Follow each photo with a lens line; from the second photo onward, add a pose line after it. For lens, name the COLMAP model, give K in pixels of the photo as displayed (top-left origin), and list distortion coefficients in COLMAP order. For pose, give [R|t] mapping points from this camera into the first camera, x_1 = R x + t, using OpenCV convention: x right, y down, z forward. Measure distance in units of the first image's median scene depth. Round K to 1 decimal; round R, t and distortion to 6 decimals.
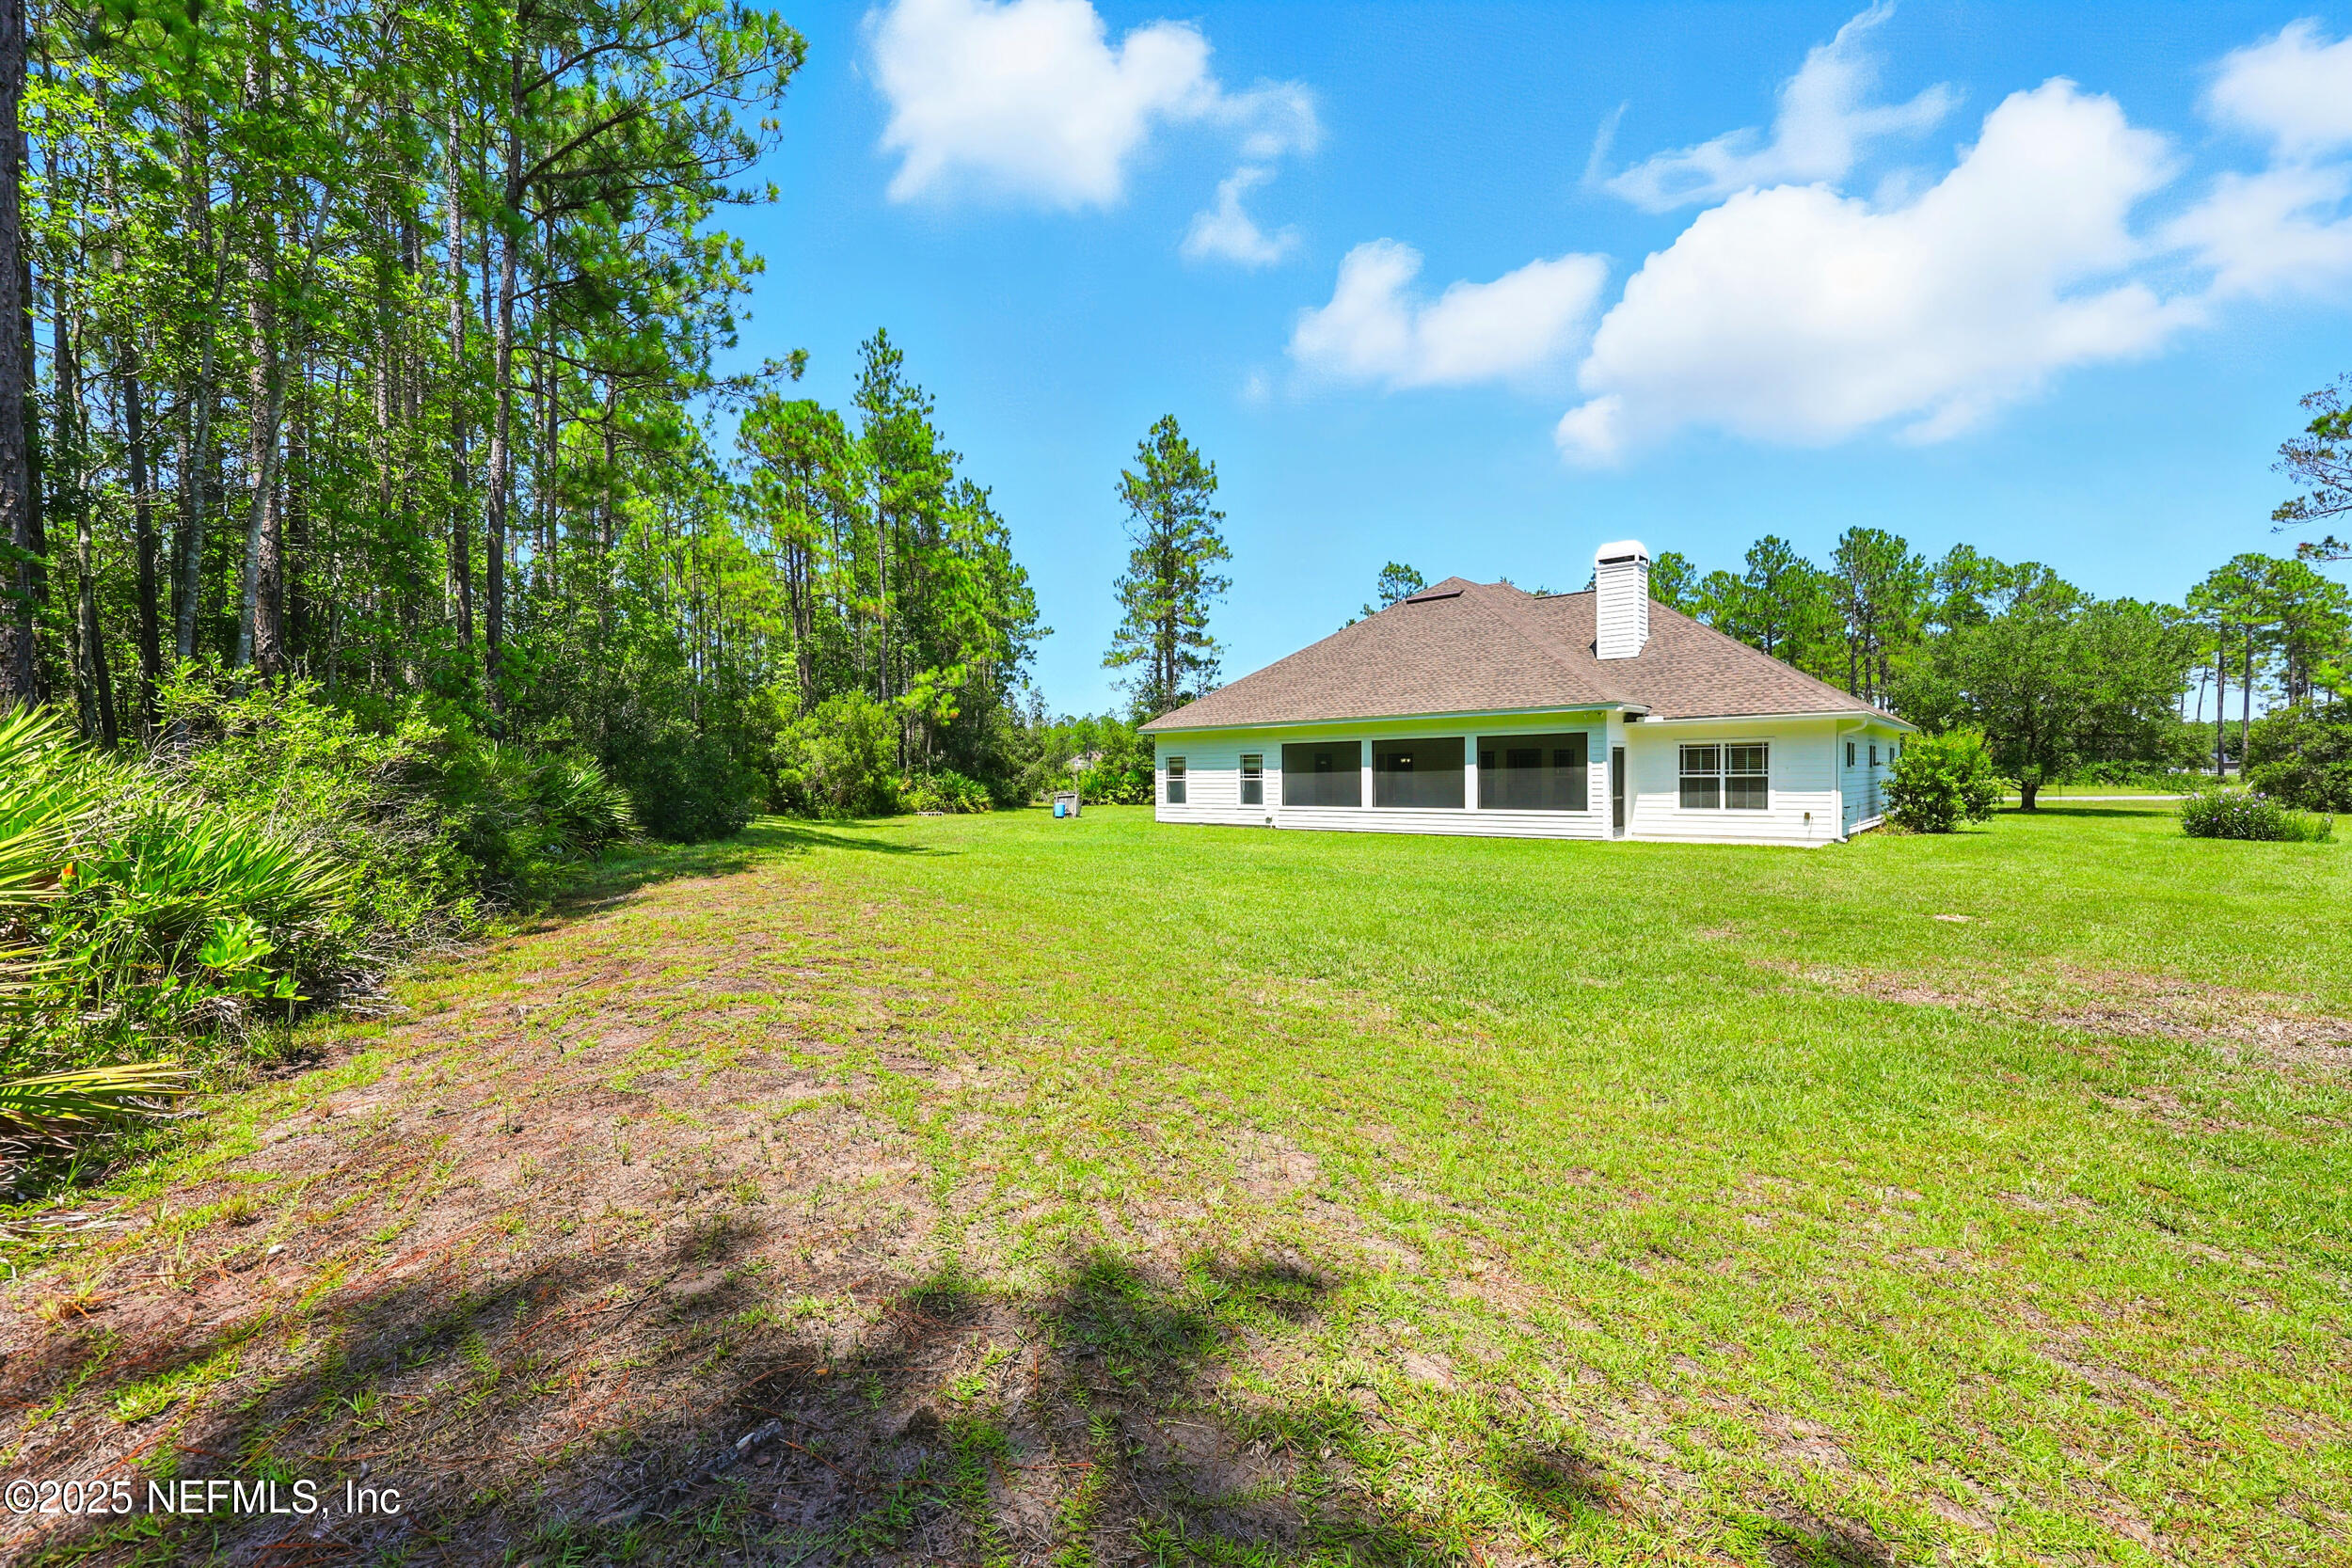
lens RADIAL K [[942.6, 0, 1168.0], [0, 942.6, 782.0], [0, 0, 1]] dist [0.001377, 0.000024]
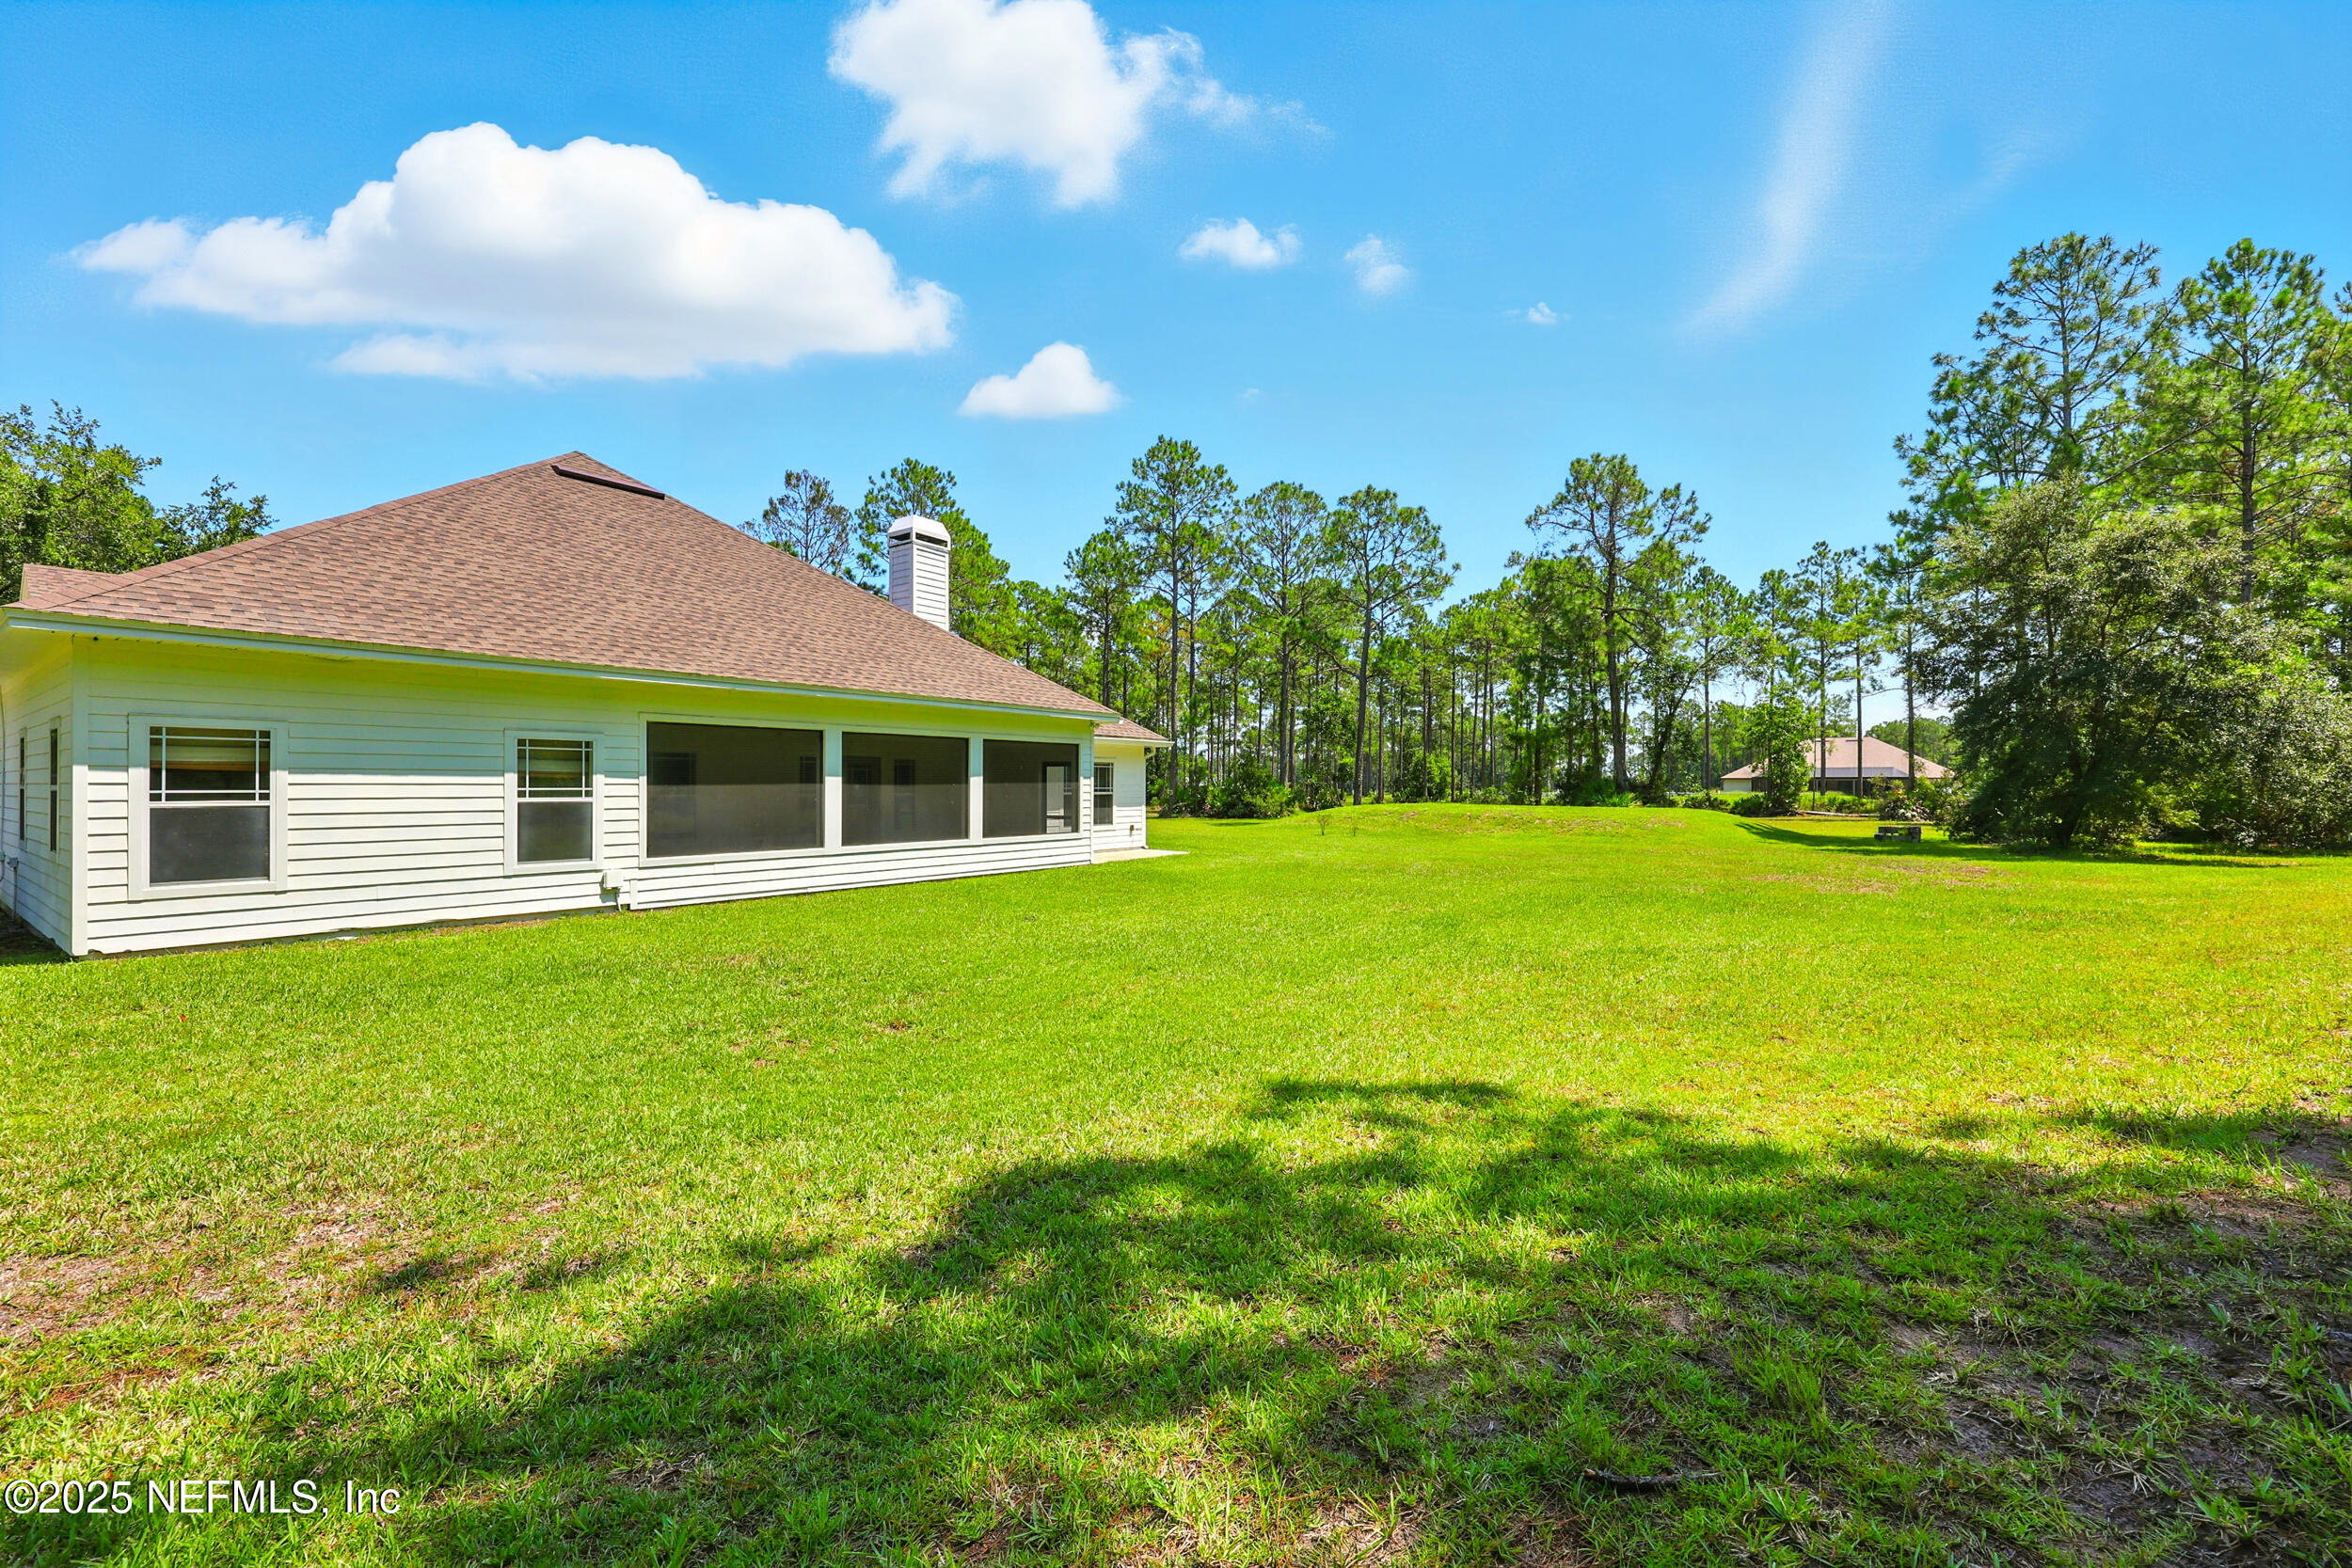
lens RADIAL K [[993.8, 0, 1147.1], [0, 993.8, 769.3], [0, 0, 1]] dist [0.001119, 0.000087]
pose [[-0.107619, 0.032183, 0.993671, -0.217556], [0.016055, 0.999402, -0.030629, 0.000756], [-0.994063, 0.012657, -0.108071, 0.460383]]
